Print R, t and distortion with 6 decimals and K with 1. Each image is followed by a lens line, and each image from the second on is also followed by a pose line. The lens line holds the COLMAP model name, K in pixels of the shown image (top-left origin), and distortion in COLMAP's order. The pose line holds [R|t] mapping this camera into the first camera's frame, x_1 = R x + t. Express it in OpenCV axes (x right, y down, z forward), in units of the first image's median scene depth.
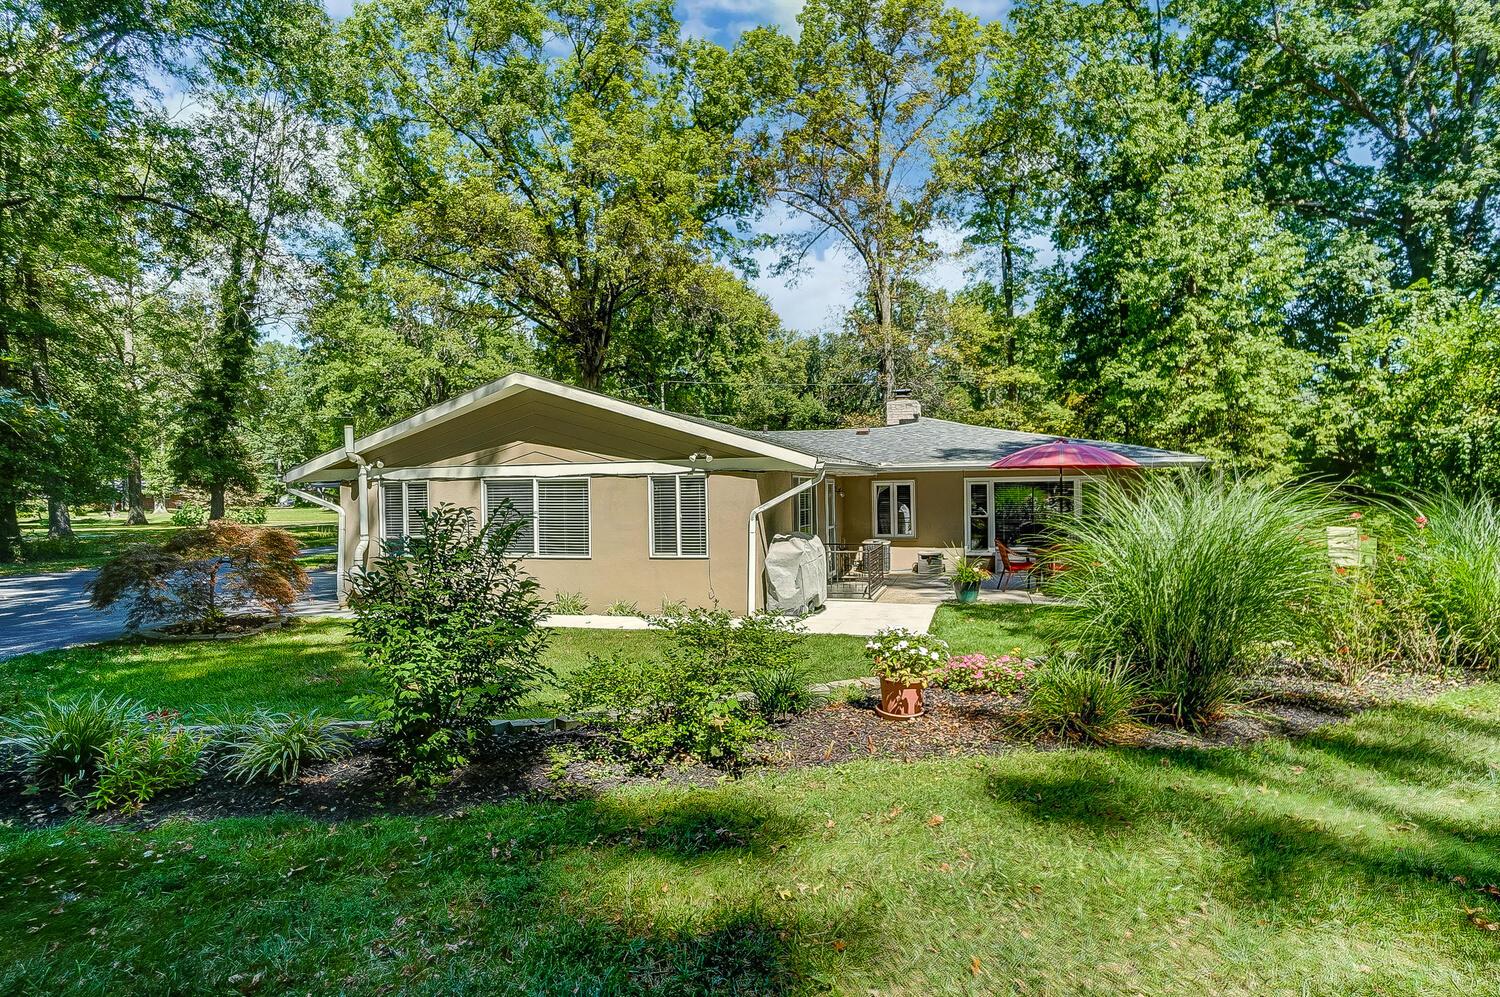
lens RADIAL K [[866.0, 0, 750.0], [0, 866.0, 498.5], [0, 0, 1]] dist [0.068658, -0.000521]
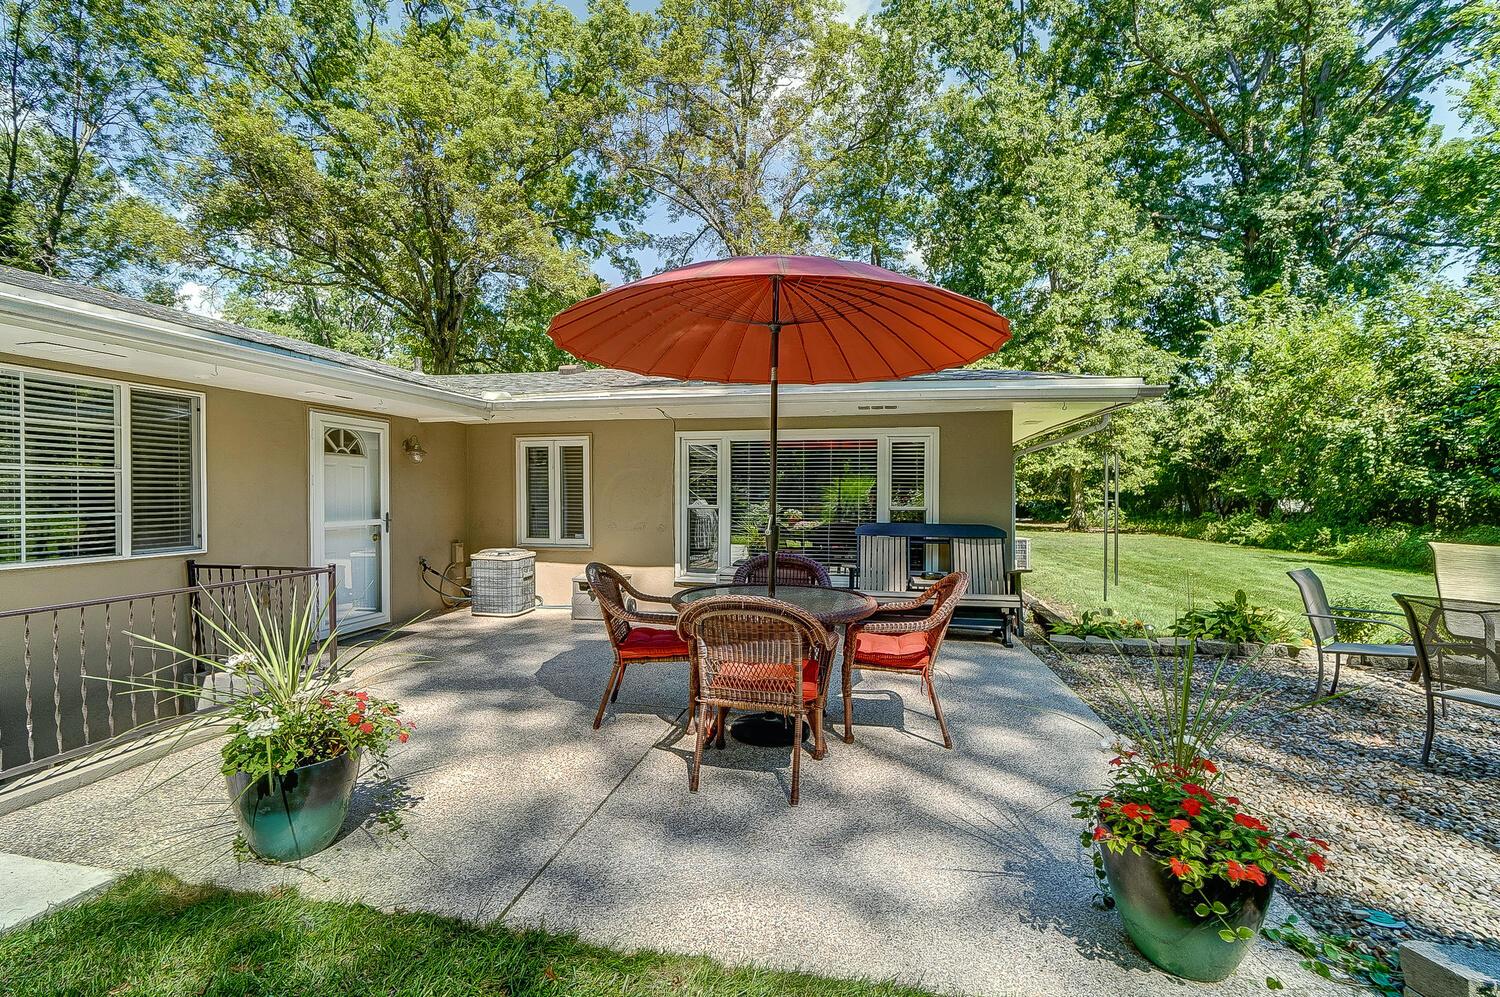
lens RADIAL K [[675.5, 0, 734.5], [0, 675.5, 501.4], [0, 0, 1]] dist [-0.013278, 0.014379]
pose [[0.998893, 0.020835, 0.042171, 0.128539], [-0.020742, 0.999781, -0.002661, 0.008586], [-0.042217, 0.001783, 0.999107, 0.290410]]
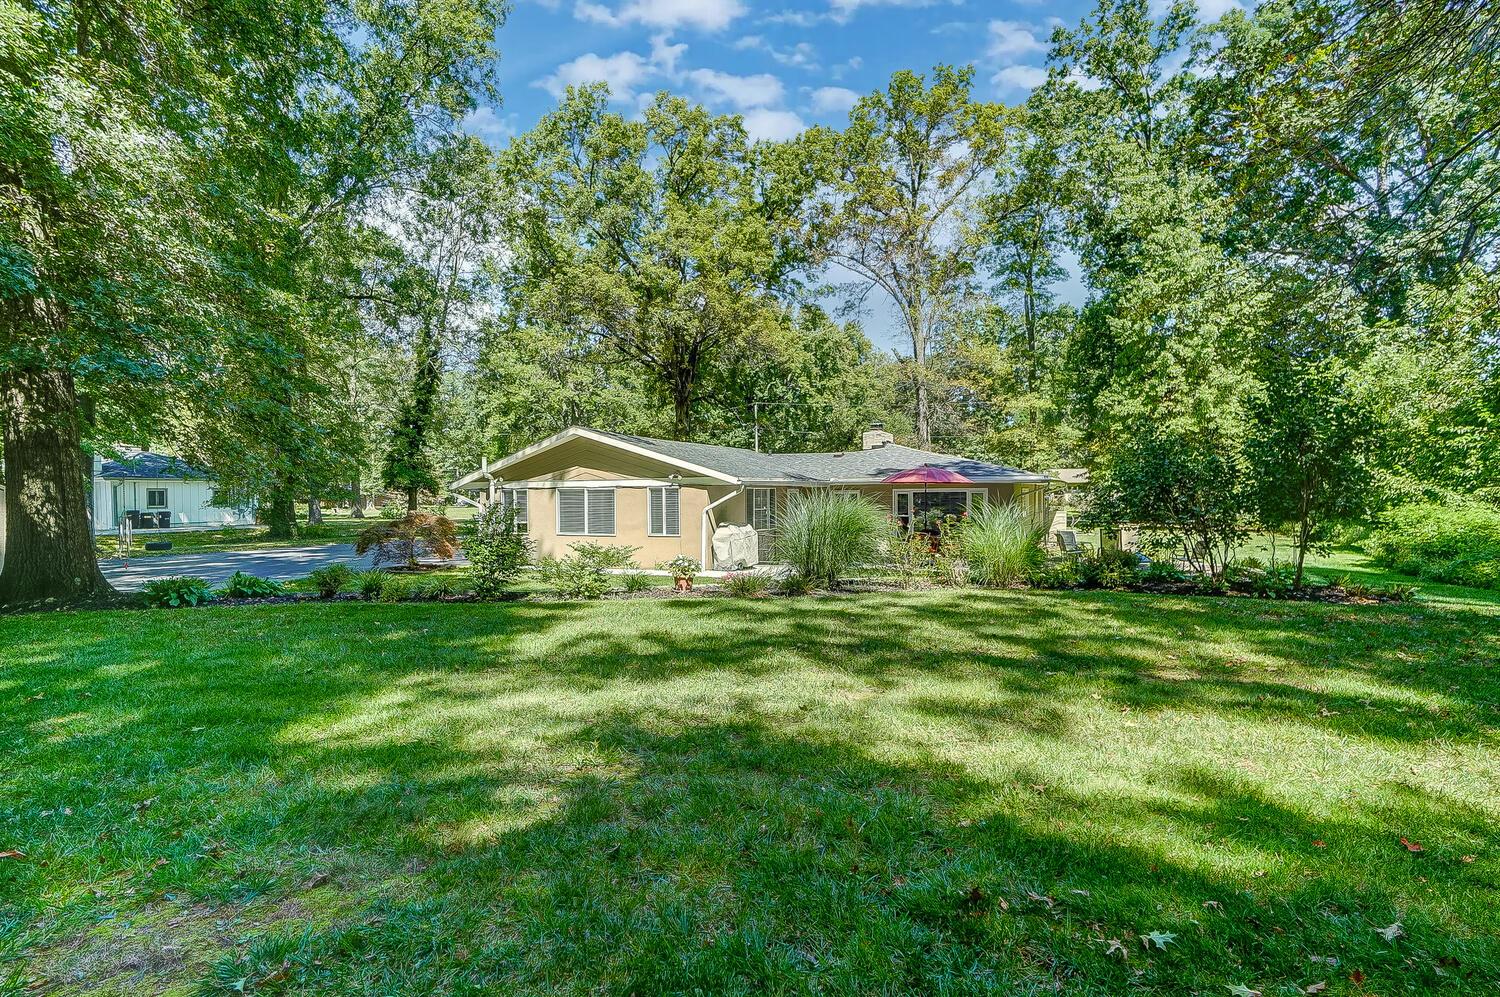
lens RADIAL K [[804.7, 0, 747.8], [0, 804.7, 504.4], [0, 0, 1]] dist [0.049986, 0.002103]
pose [[0.989202, 0.010751, -0.146163, 0.099291], [-0.010504, 0.999942, 0.002462, 0.000327], [0.146181, -0.000900, 0.989257, -0.170451]]
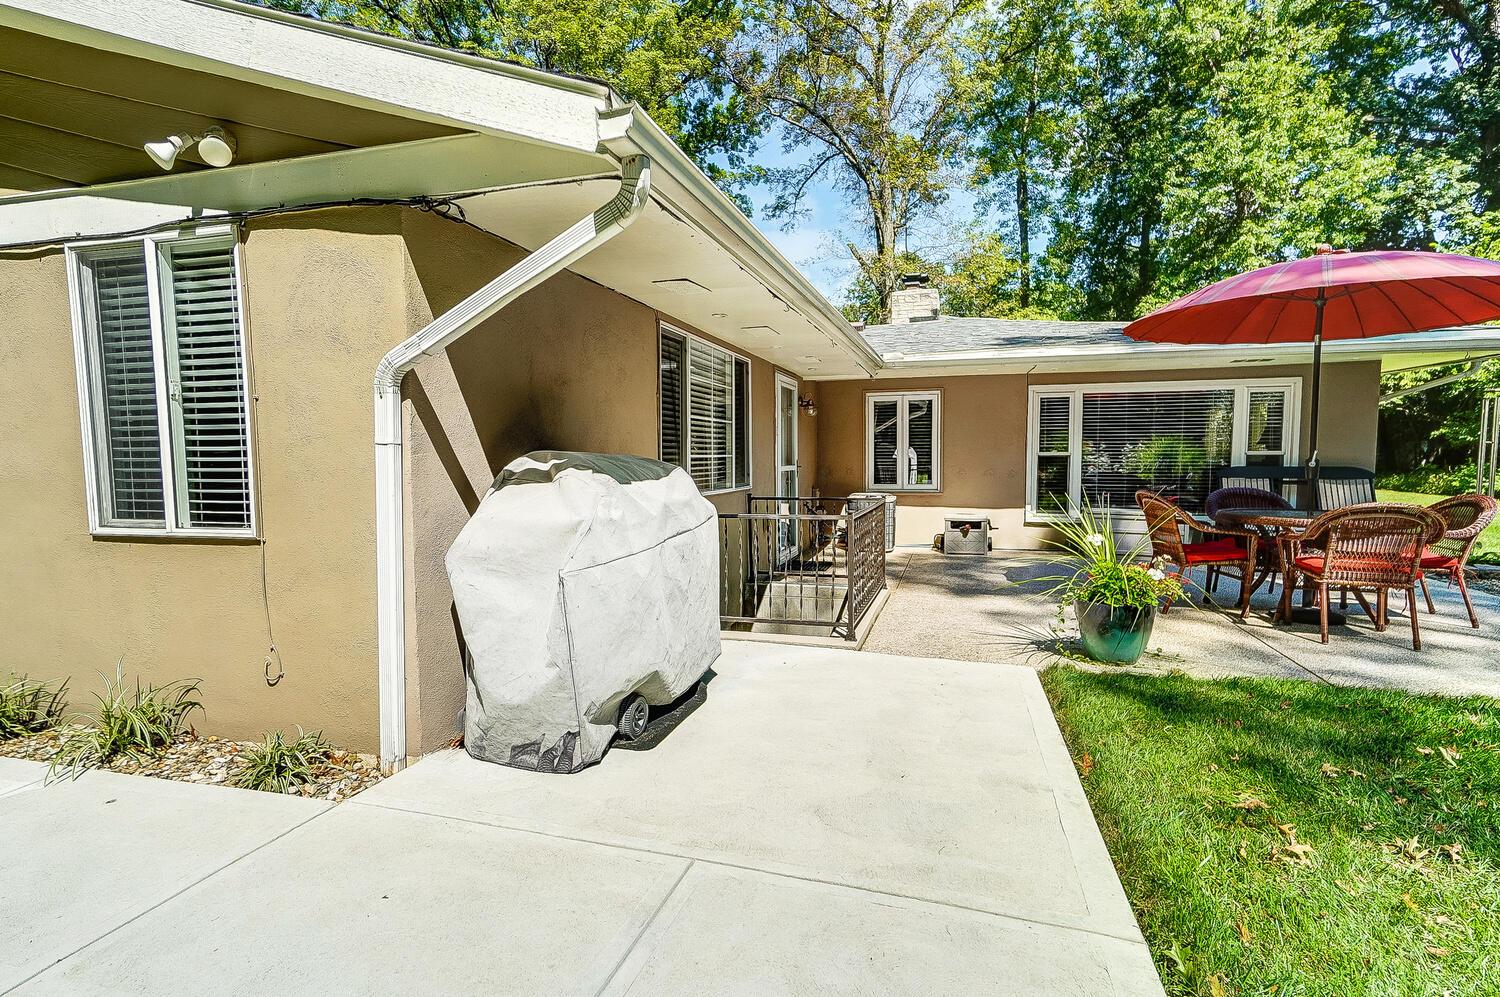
lens RADIAL K [[751.0, 0, 743.3], [0, 751.0, 508.2], [0, 0, 1]] dist [0.003941, 0.015812]
pose [[0.999583, 0.012596, -0.026000, 0.035948], [-0.011025, 0.998156, 0.059688, 0.013717], [0.026704, -0.059377, 0.997878, 0.243835]]
